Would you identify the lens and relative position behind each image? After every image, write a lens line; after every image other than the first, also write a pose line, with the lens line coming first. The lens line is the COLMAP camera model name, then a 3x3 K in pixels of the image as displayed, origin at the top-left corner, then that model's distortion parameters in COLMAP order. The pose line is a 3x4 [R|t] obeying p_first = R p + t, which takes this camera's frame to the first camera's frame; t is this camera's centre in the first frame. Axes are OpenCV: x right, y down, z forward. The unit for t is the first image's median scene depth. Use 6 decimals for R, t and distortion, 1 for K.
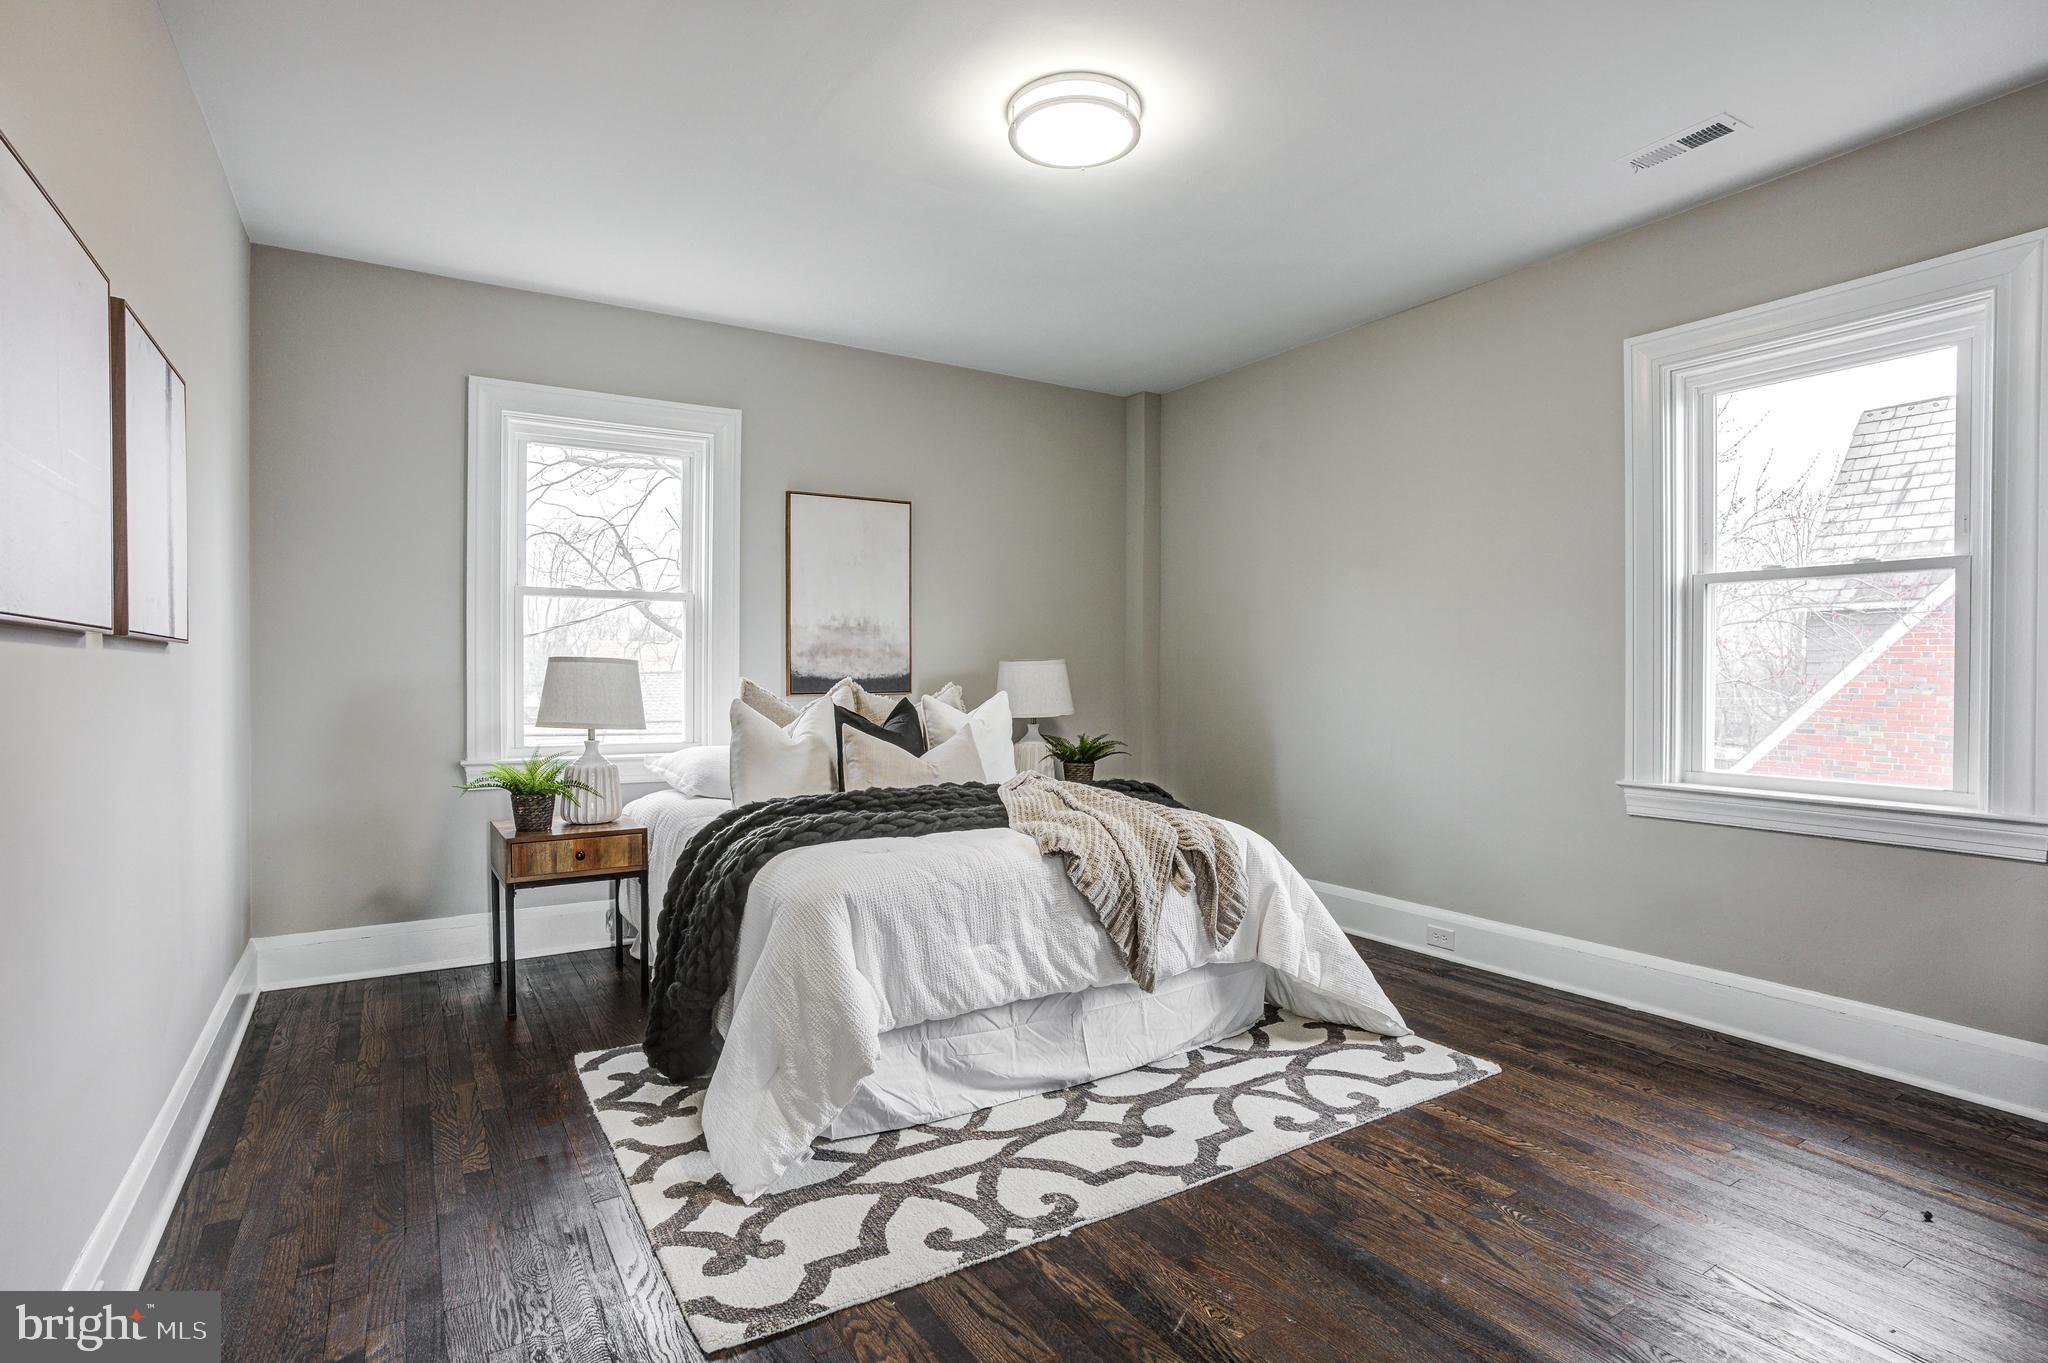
lens RADIAL K [[1020.7, 0, 1022.2], [0, 1020.7, 684.6], [0, 0, 1]] dist [-0.033711, 0.016001]
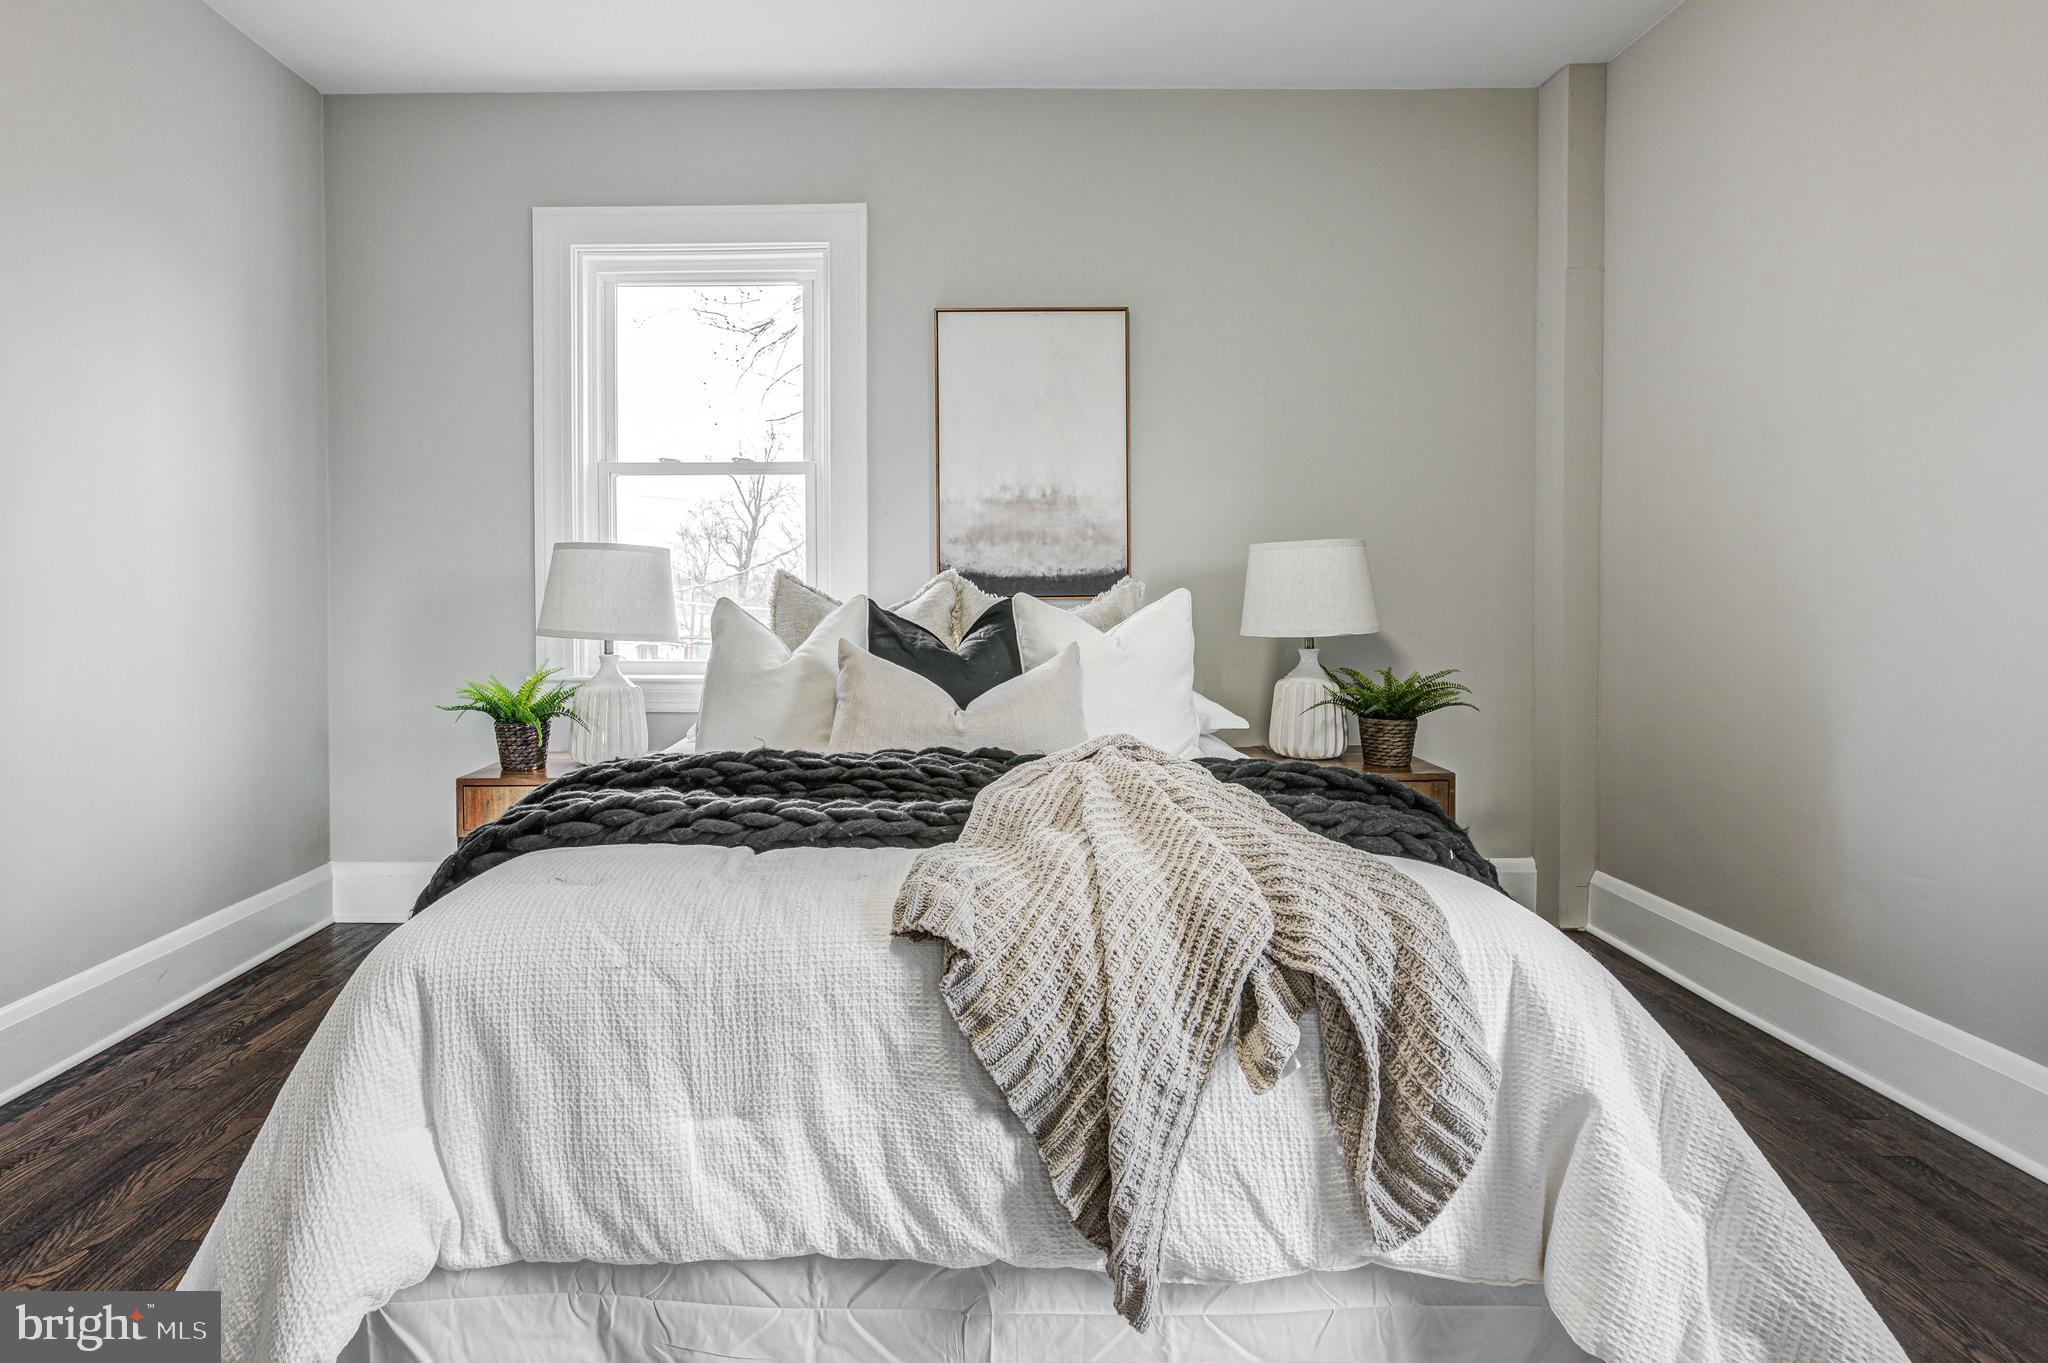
lens RADIAL K [[1020.7, 0, 1050.4], [0, 1020.7, 609.5], [0, 0, 1]] dist [-0.033711, 0.016001]
pose [[0.847339, 0.000280, -0.531053, 0.304182], [-0.002229, 0.999993, -0.003028, 0.027890], [0.531048, 0.003749, 0.847333, 0.652772]]
